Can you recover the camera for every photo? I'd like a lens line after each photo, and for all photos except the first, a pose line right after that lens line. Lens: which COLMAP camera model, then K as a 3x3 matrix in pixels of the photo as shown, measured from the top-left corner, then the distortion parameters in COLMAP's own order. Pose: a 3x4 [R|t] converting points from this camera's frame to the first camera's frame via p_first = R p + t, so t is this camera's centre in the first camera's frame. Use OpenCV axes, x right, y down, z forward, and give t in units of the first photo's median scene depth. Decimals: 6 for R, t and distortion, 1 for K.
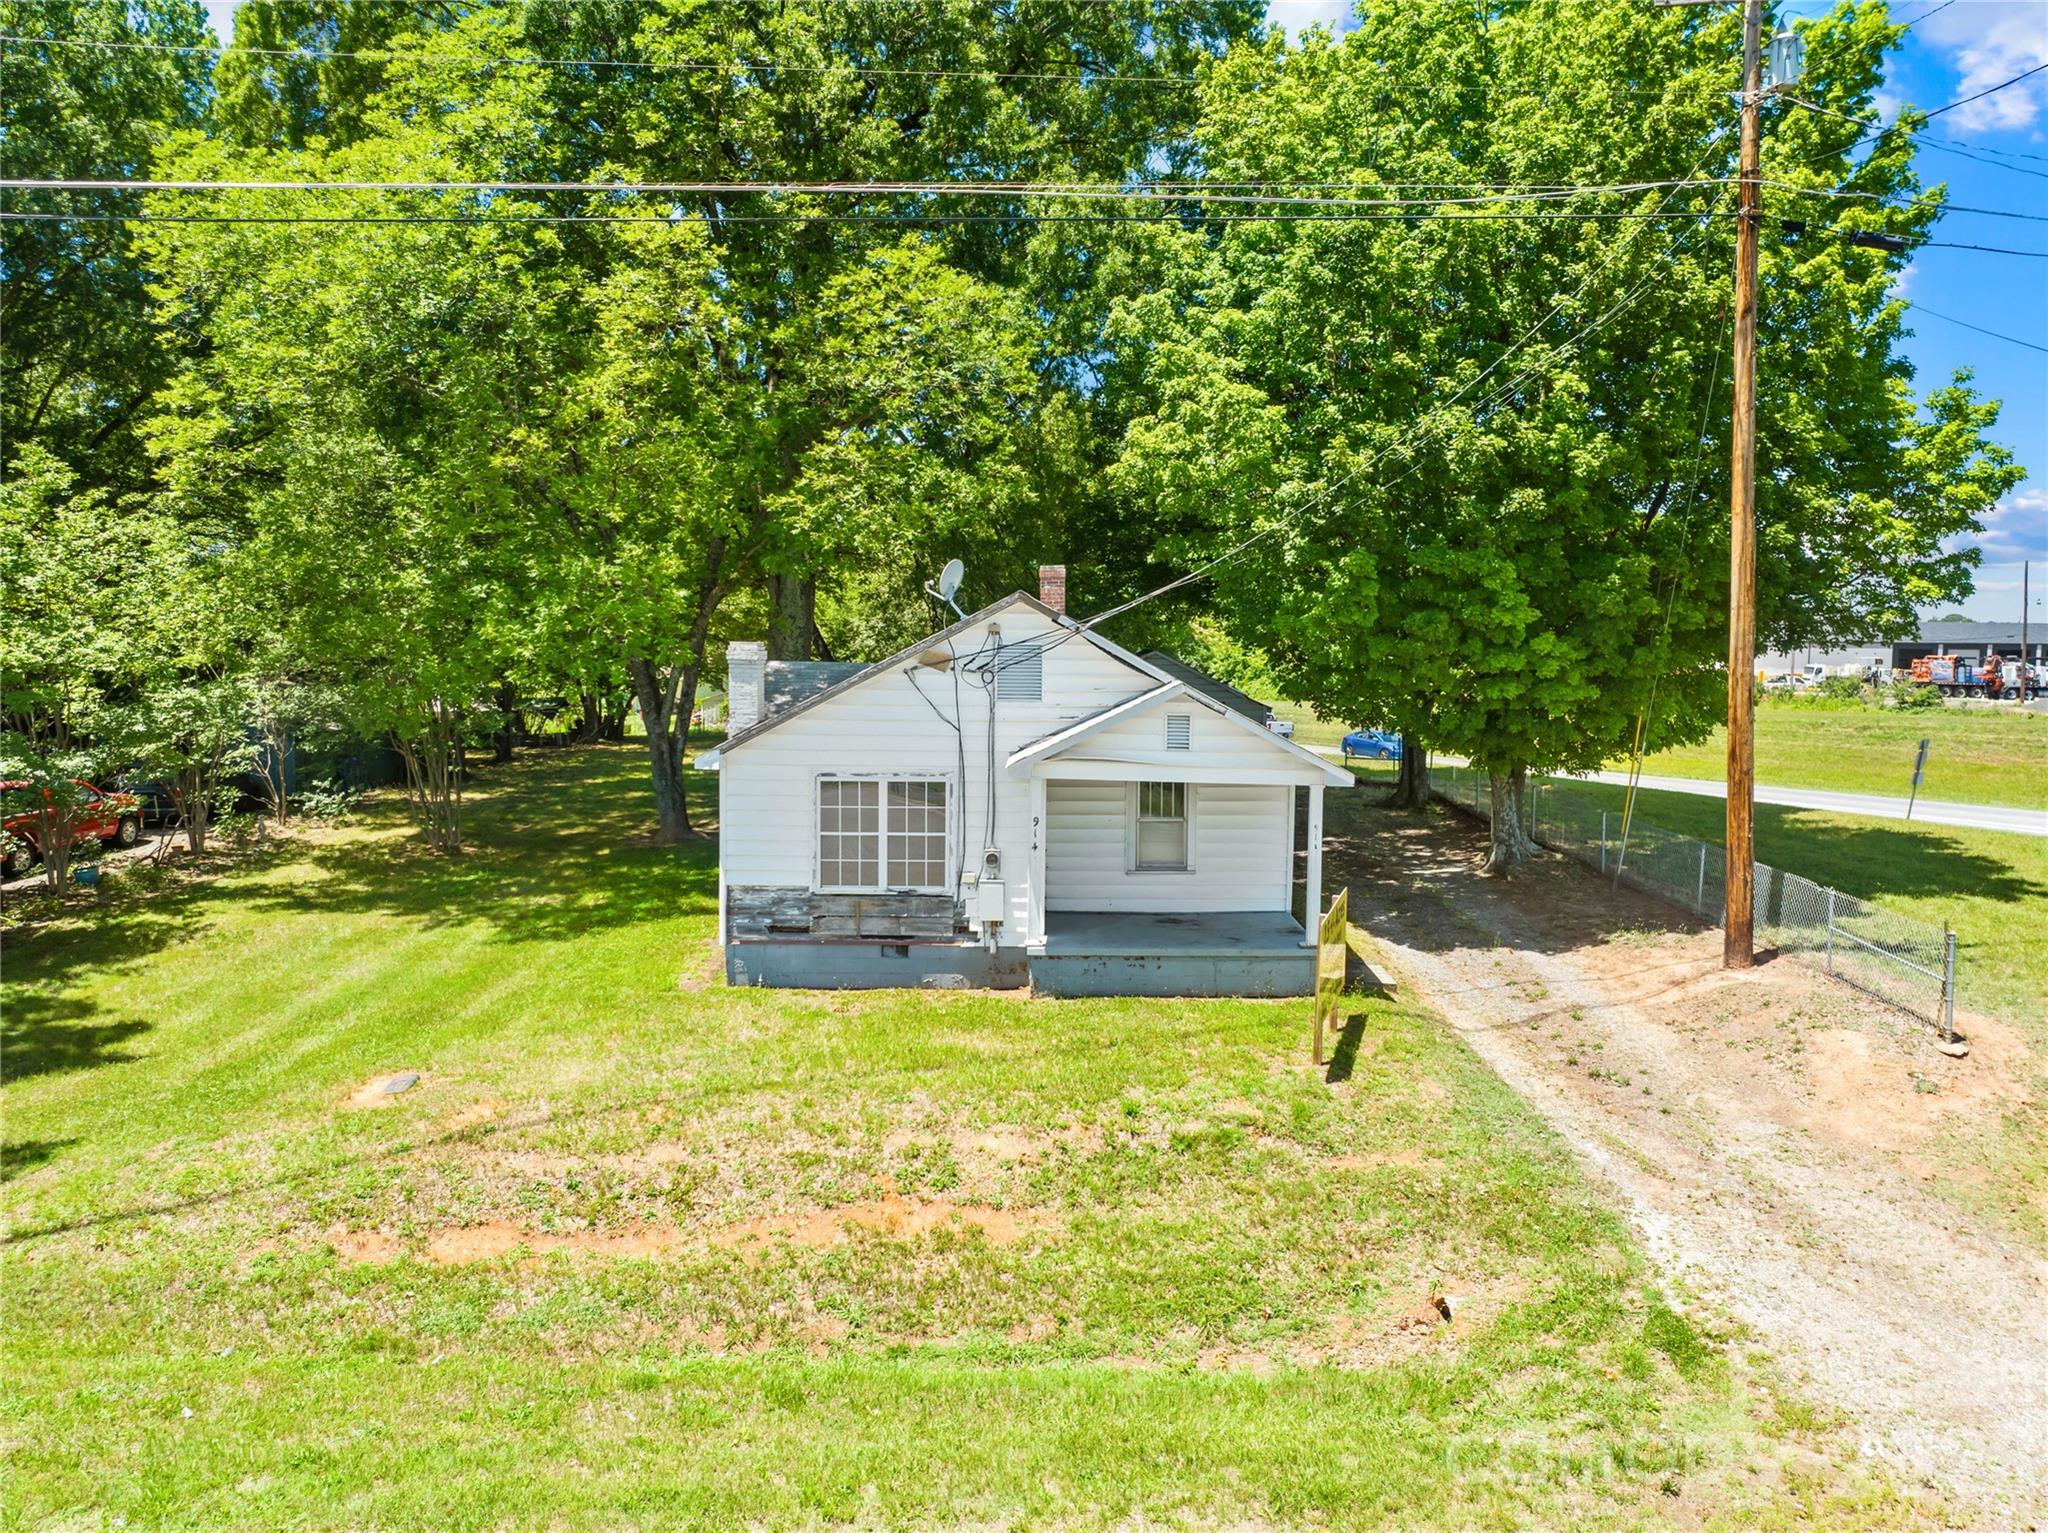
lens RADIAL K [[1438.0, 0, 1027.7], [0, 1438.0, 735.9], [0, 0, 1]] dist [-0.040044, -0.002826]
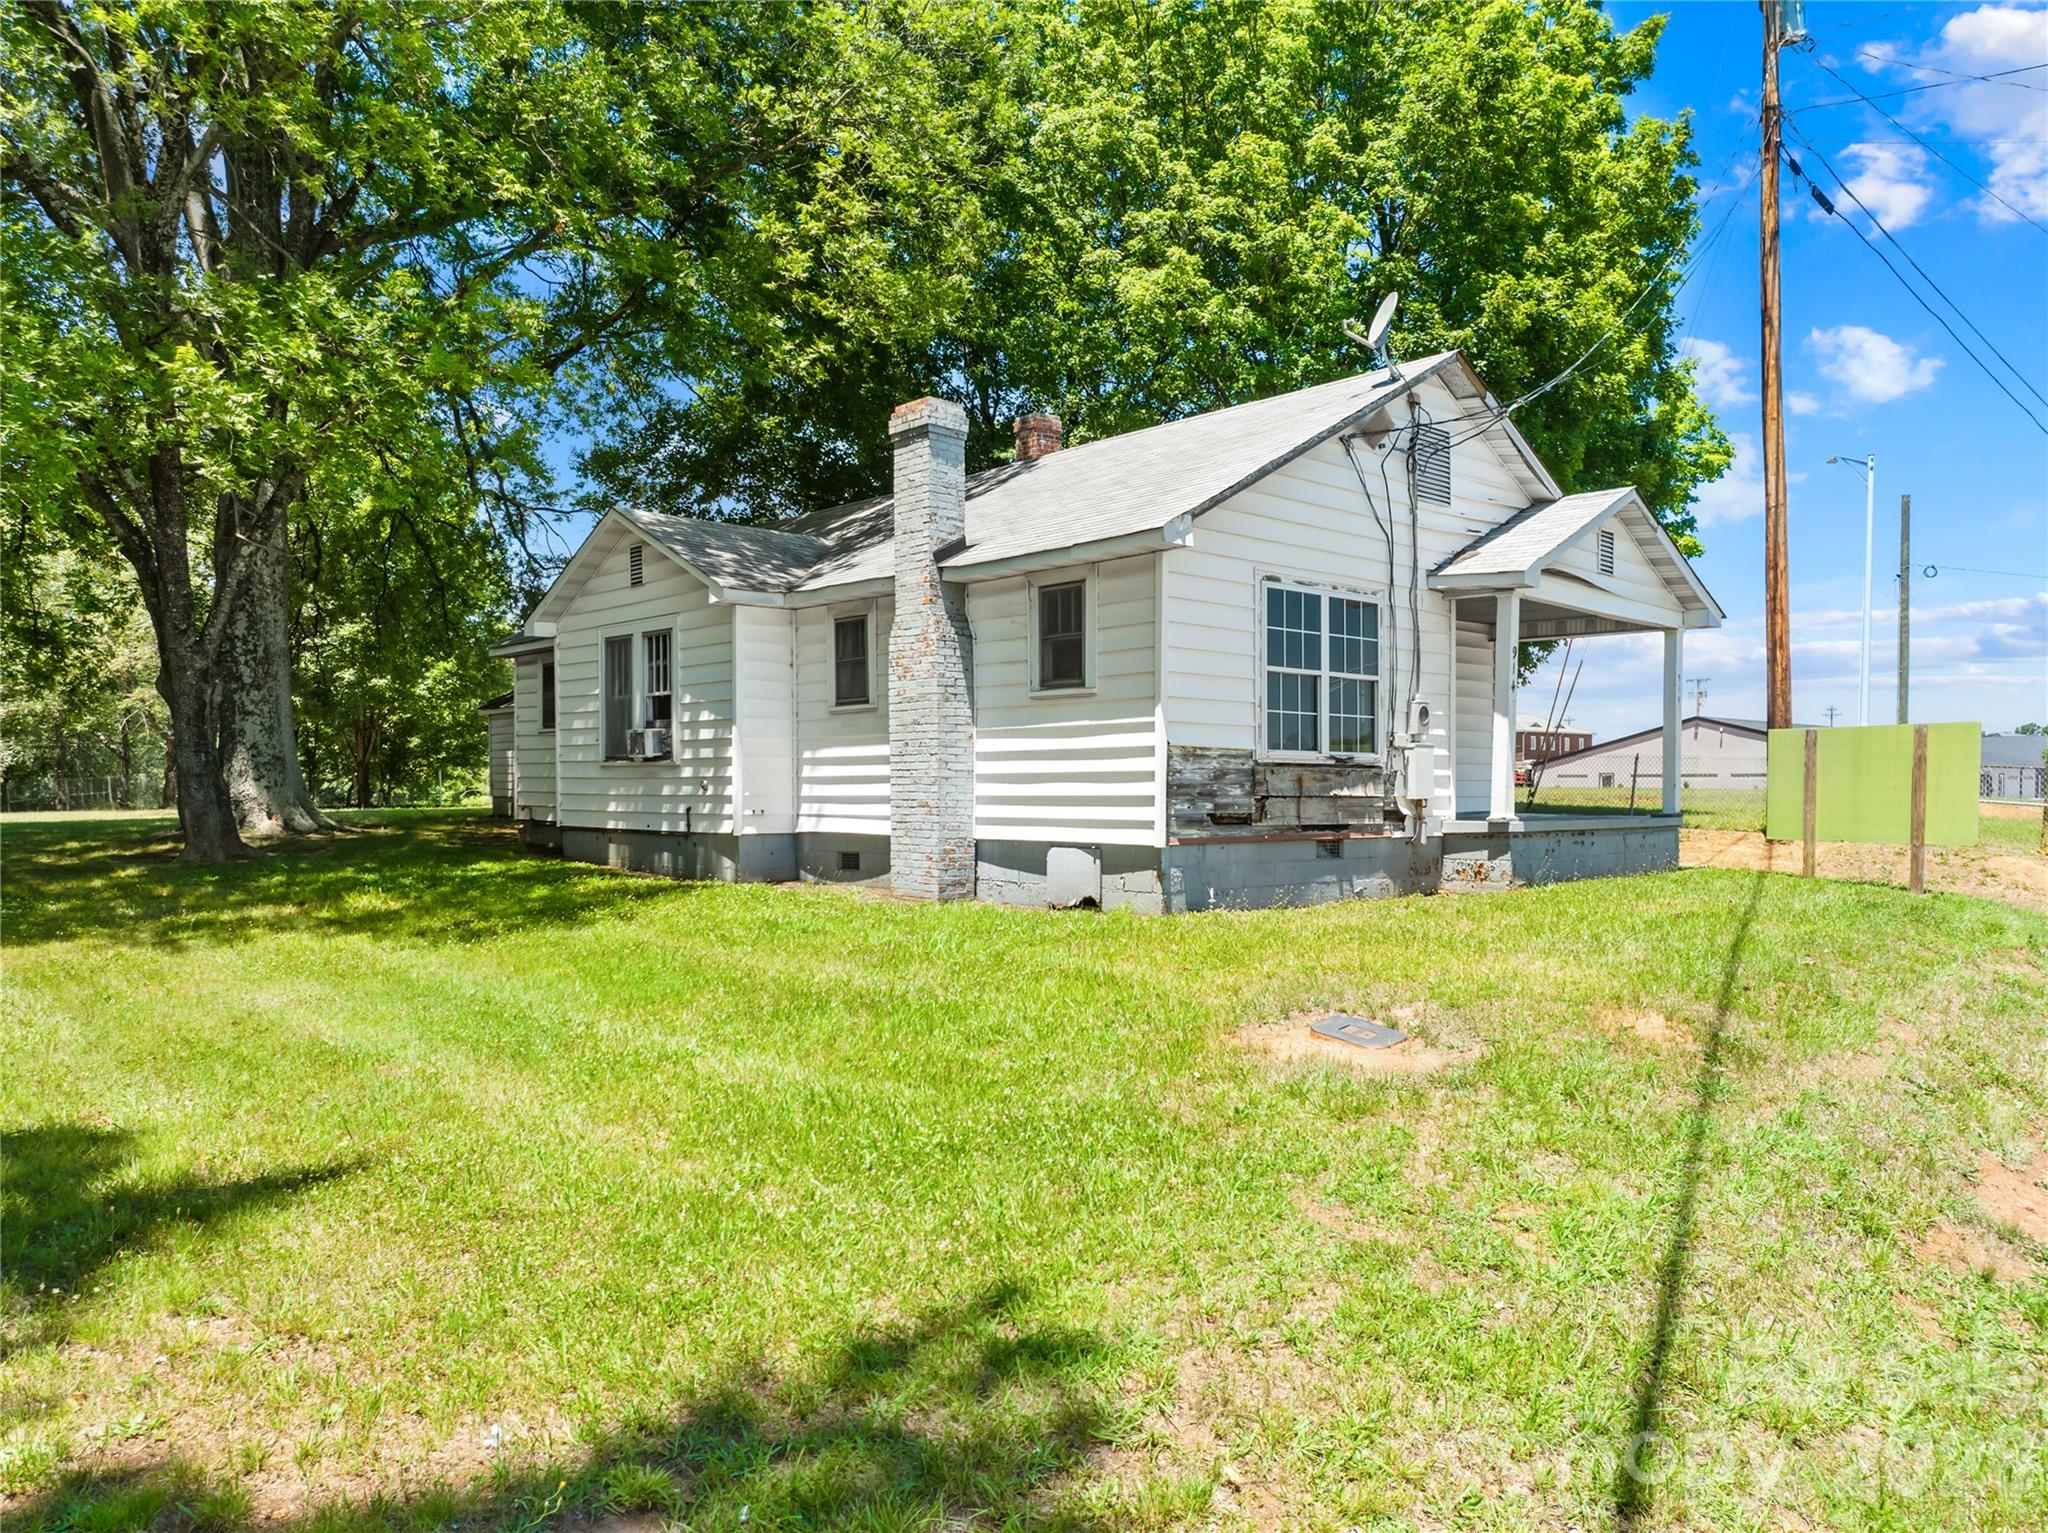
lens RADIAL K [[1448.6, 0, 1052.6], [0, 1448.6, 839.6], [0, 0, 1]] dist [-0.009160, -0.004605]
pose [[0.737520, -0.028570, 0.674721, -0.873159], [0.052523, 0.998505, -0.015132, 0.198361], [-0.673280, 0.046598, 0.737918, 0.770797]]
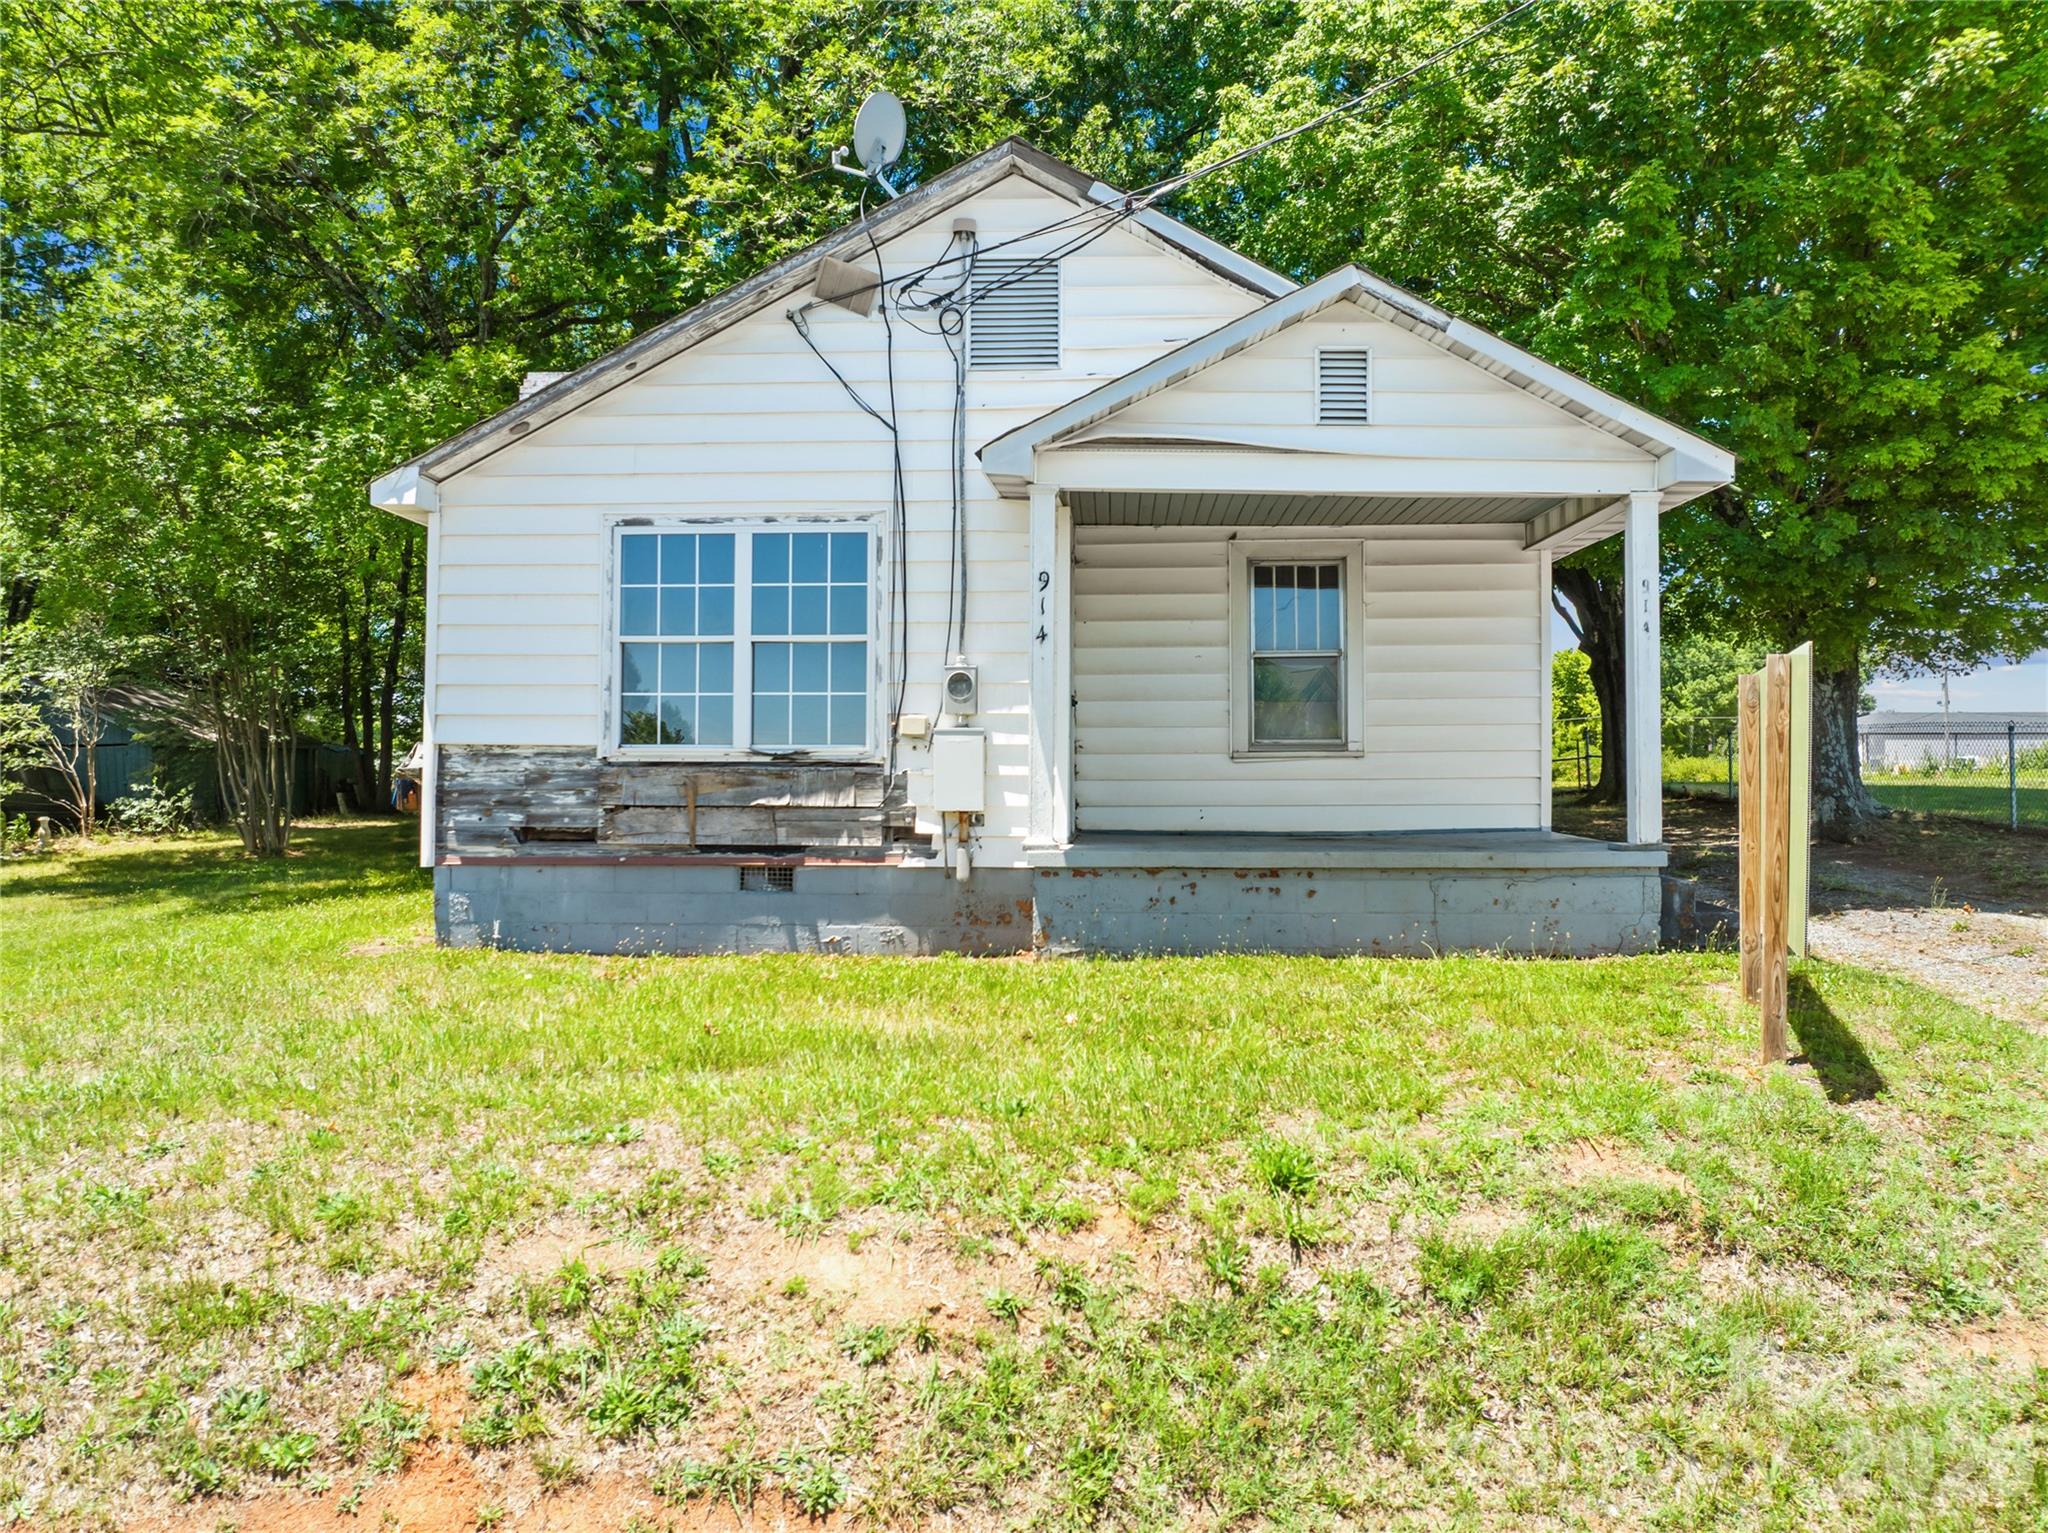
lens RADIAL K [[1438.0, 0, 1027.7], [0, 1438.0, 735.9], [0, 0, 1]] dist [-0.040044, -0.002826]
pose [[0.998449, -0.008771, -0.054975, 0.033072], [0.003586, 0.995593, -0.093712, 0.196386], [0.055555, 0.093369, 0.994080, 0.678306]]
